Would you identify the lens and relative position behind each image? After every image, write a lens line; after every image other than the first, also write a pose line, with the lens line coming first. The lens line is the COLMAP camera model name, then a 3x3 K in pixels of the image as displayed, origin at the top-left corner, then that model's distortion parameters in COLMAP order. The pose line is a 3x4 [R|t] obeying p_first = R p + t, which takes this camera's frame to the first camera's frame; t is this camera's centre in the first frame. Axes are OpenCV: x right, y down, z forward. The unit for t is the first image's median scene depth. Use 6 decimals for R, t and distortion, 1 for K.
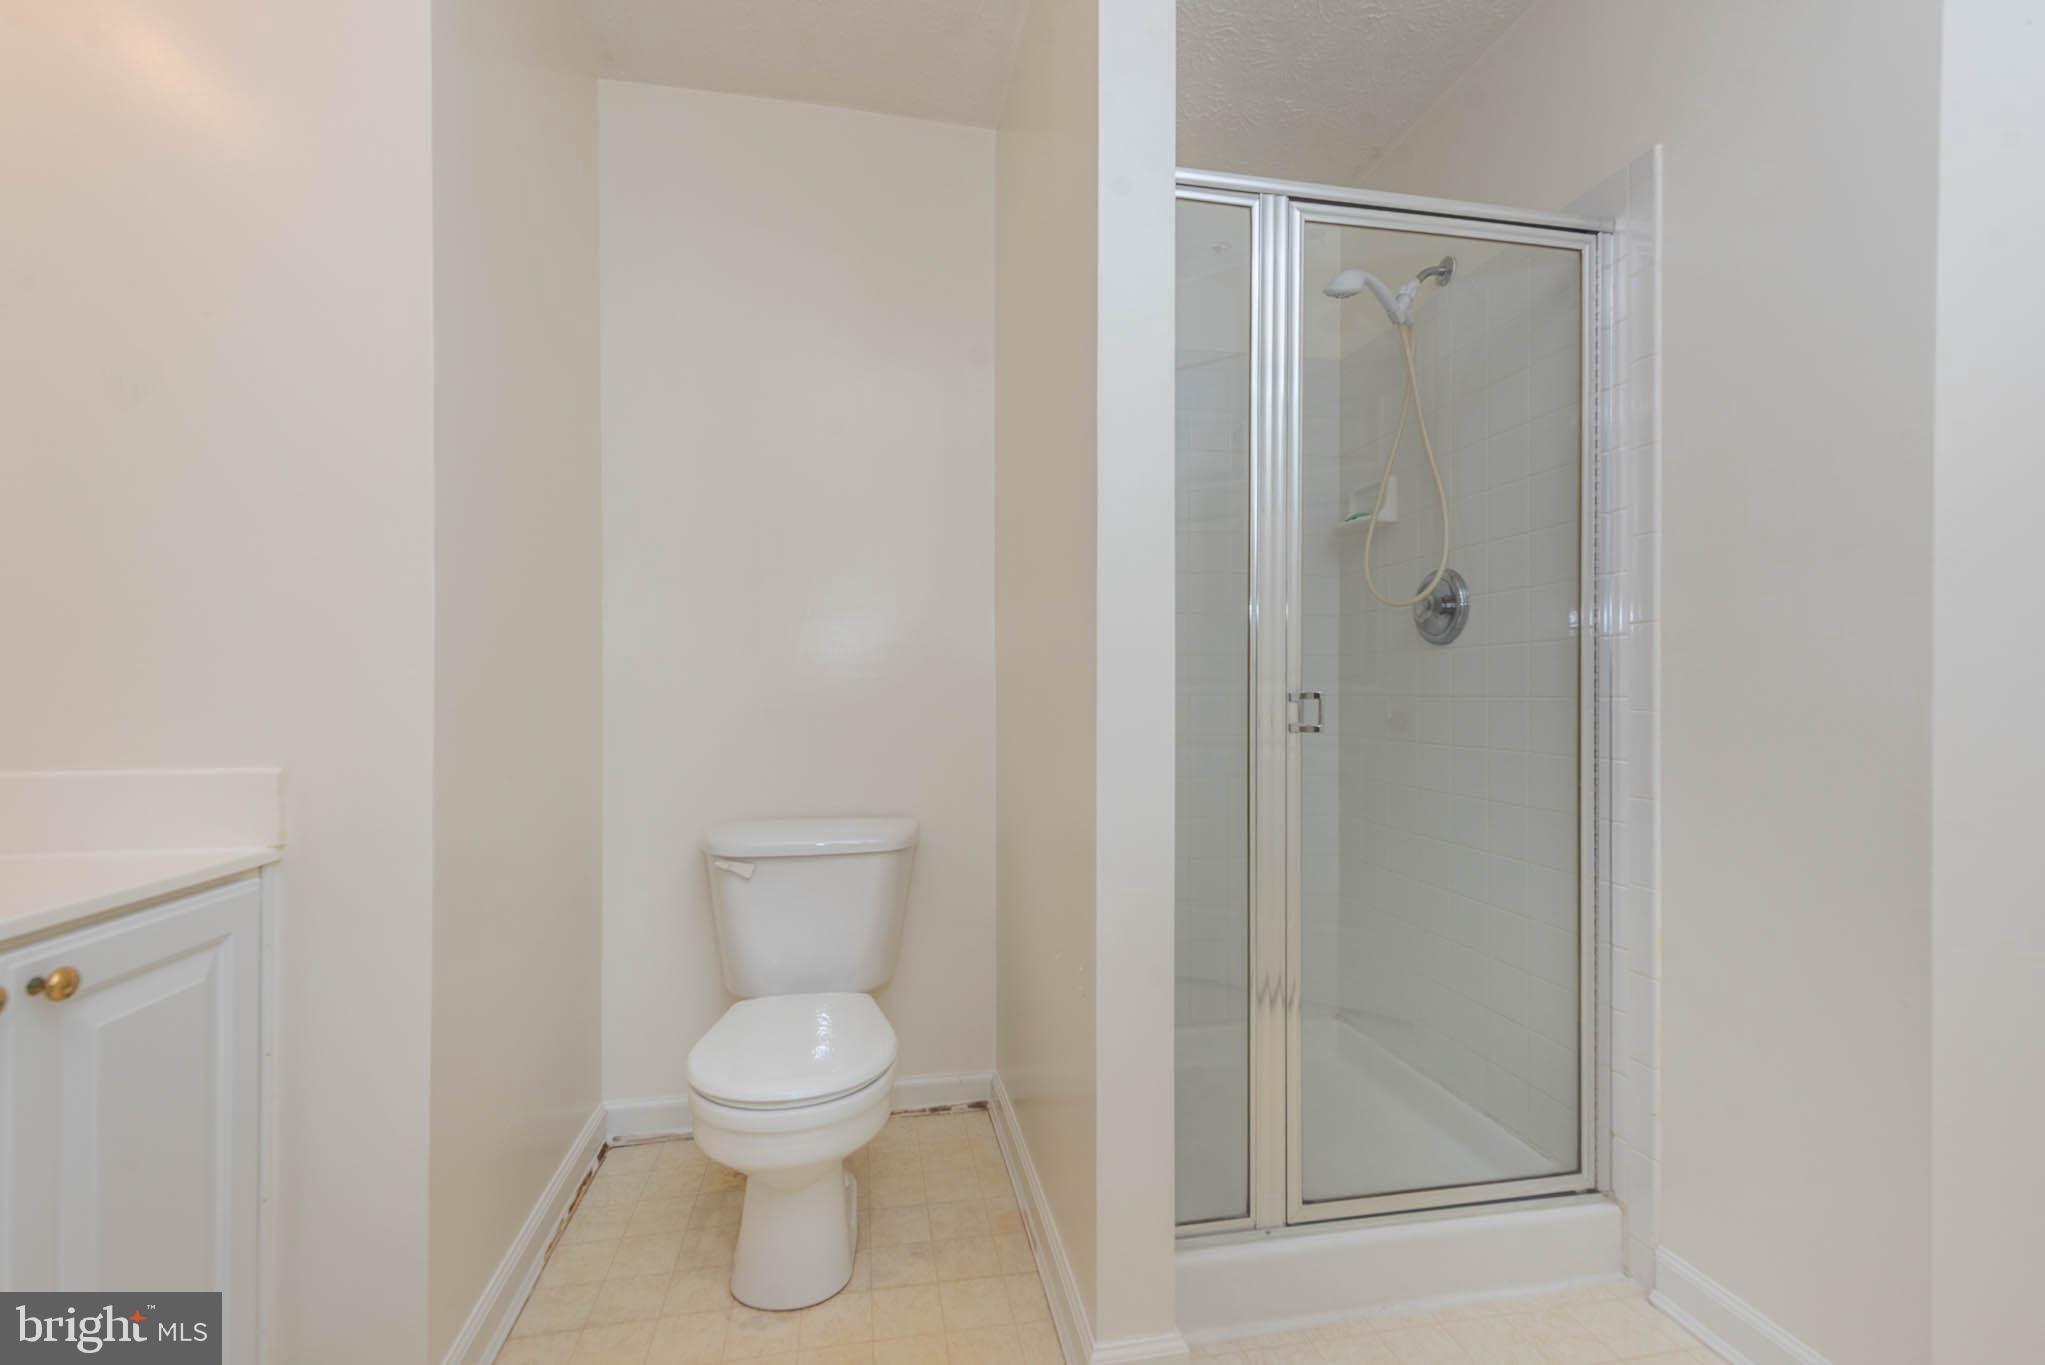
lens RADIAL K [[799.4, 0, 1019.8], [0, 799.4, 687.5], [0, 0, 1]] dist [0.006509, -0.000141]
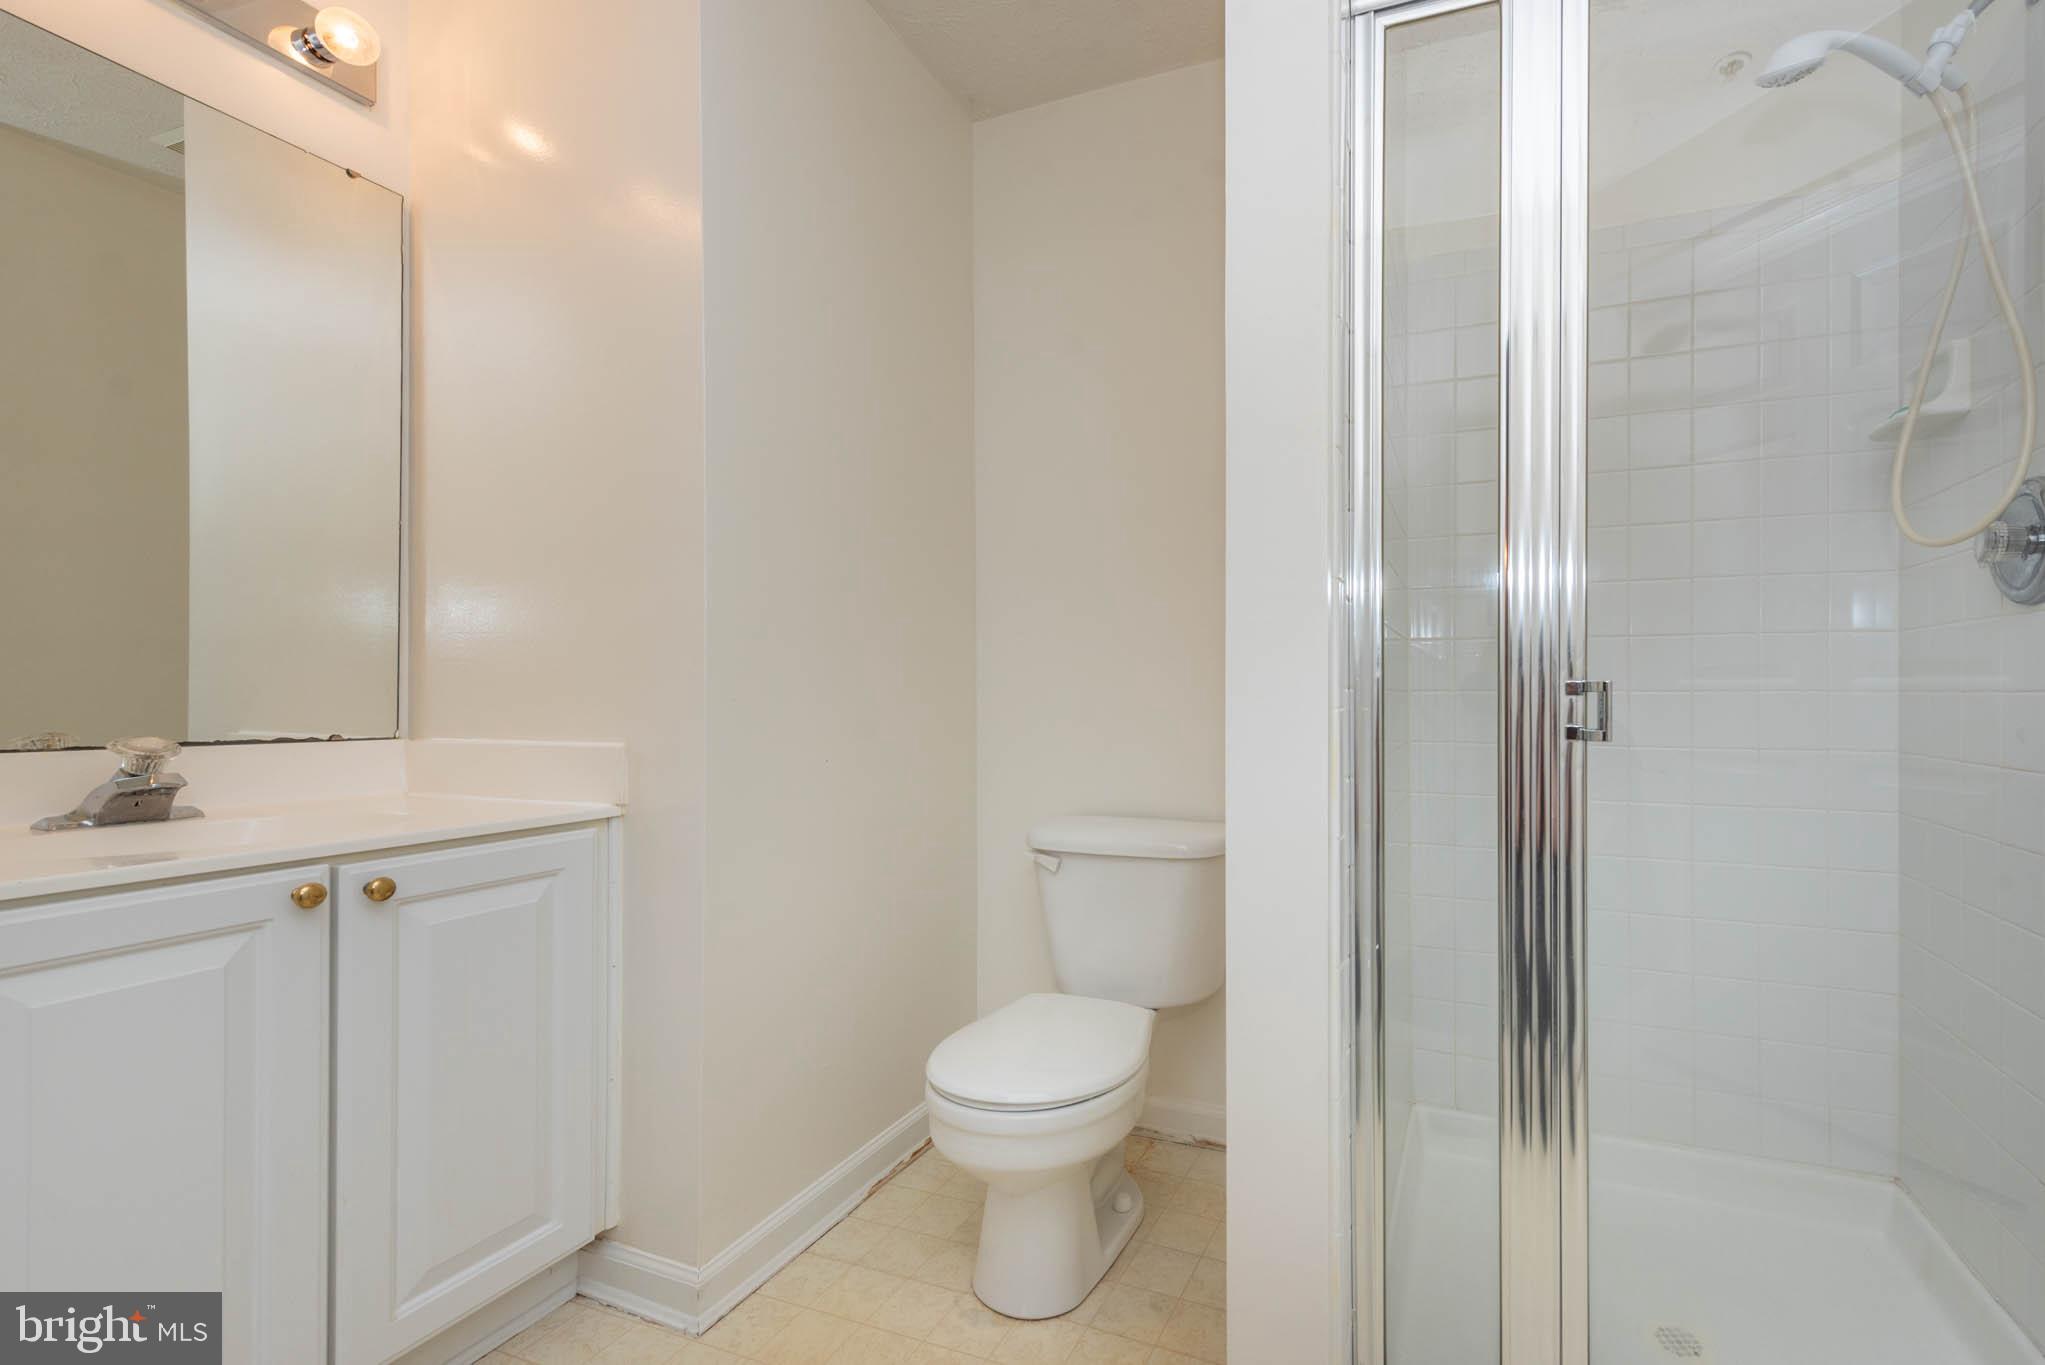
lens RADIAL K [[833.6, 0, 1022.5], [0, 833.6, 682.5], [0, 0, 1]] dist [0.003924, 0.000148]
pose [[0.875892, -0.002953, -0.482498, 0.188286], [0.002341, 0.999996, -0.001870, 0.004627], [0.482501, 0.000508, 0.875895, 0.098283]]
